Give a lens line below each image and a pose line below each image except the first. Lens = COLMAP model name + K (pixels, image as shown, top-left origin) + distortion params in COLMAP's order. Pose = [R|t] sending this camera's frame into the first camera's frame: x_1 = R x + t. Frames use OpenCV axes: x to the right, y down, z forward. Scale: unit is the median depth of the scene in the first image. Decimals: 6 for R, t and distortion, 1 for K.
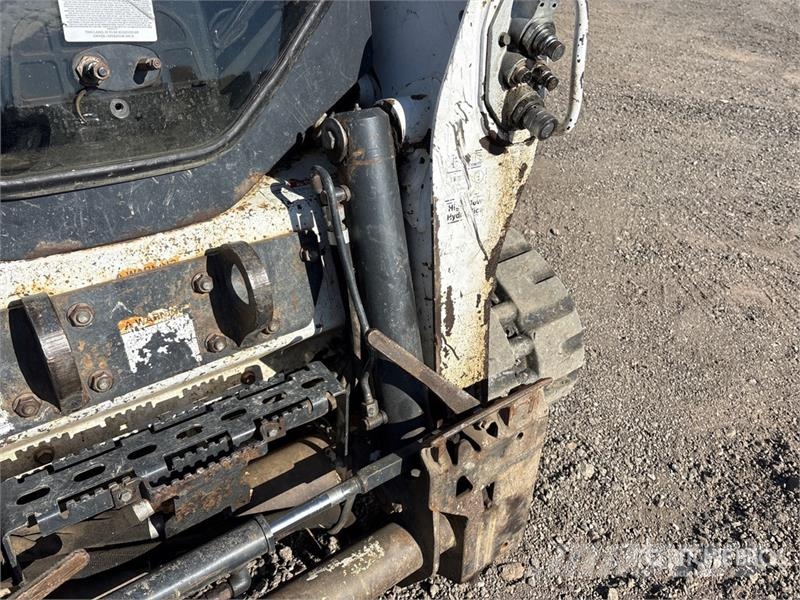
lens RADIAL K [[604.0, 0, 397.8], [0, 604.0, 297.2], [0, 0, 1]] dist [0.041179, -0.036323]
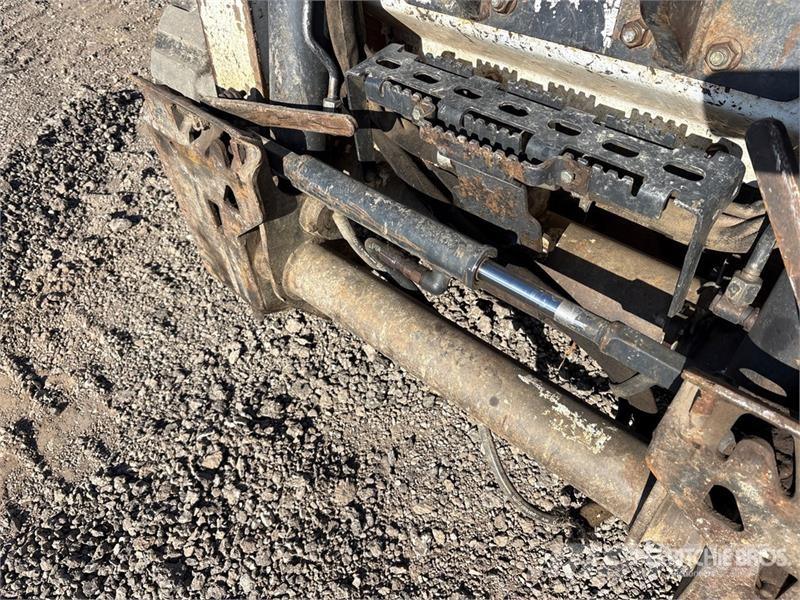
lens RADIAL K [[604.0, 0, 397.8], [0, 604.0, 297.2], [0, 0, 1]] dist [0.041179, -0.036323]
pose [[0.177053, 0.693520, -0.698342, 0.342970], [-0.412928, 0.696425, 0.586926, -0.008014], [0.893388, 0.184449, 0.409678, 0.574497]]
